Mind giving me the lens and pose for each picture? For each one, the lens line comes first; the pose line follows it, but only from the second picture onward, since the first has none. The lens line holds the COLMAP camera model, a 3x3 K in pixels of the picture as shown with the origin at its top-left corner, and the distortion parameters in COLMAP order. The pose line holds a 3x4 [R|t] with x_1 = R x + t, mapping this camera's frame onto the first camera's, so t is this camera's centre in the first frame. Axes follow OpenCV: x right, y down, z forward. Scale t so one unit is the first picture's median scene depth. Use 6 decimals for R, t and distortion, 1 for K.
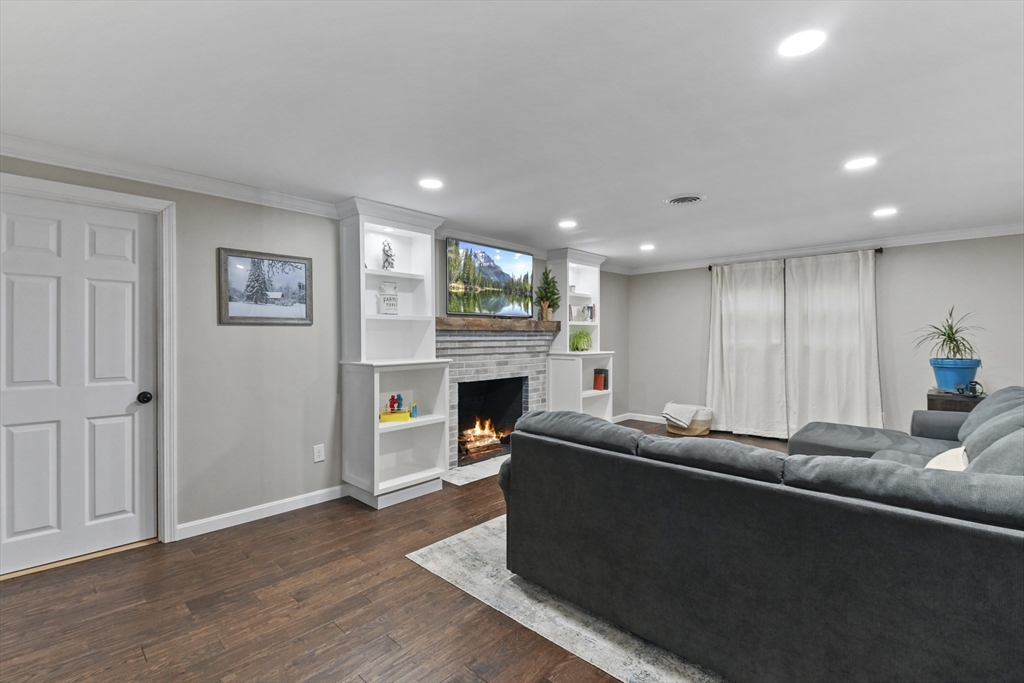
lens RADIAL K [[457.8, 0, 502.1], [0, 457.8, 341.1], [0, 0, 1]] dist [0.001019, -0.005486]
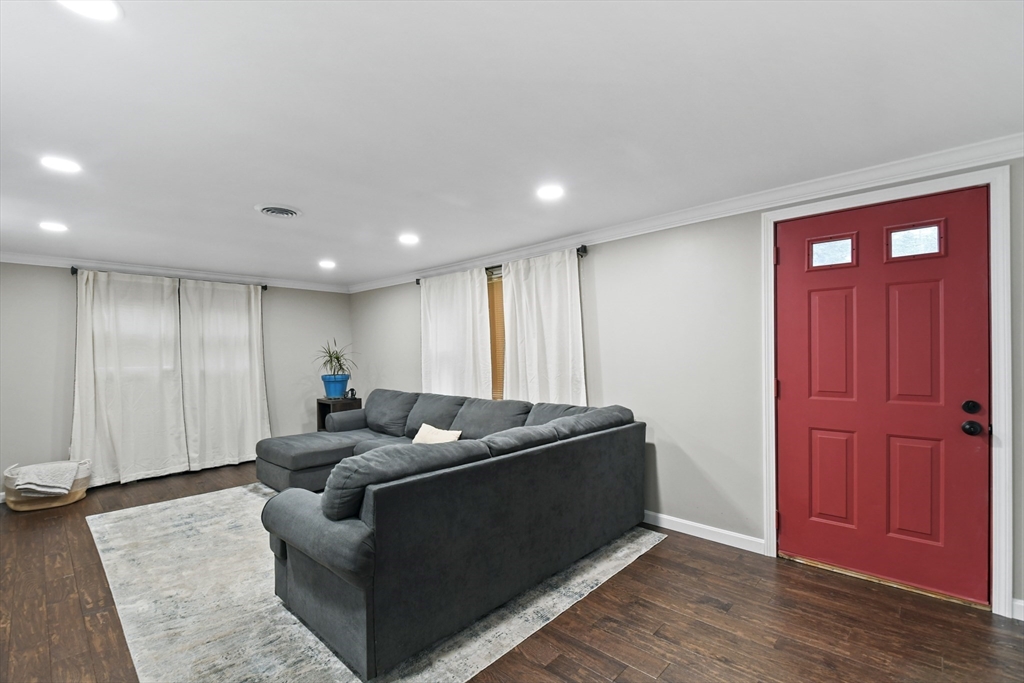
lens RADIAL K [[457.8, 0, 509.0], [0, 457.8, 350.0], [0, 0, 1]] dist [0.001019, -0.005486]
pose [[-0.023831, 0.012284, 0.999641, -0.338893], [0.026200, 0.999589, -0.011658, -0.005304], [-0.999373, 0.025912, -0.024143, 0.365156]]
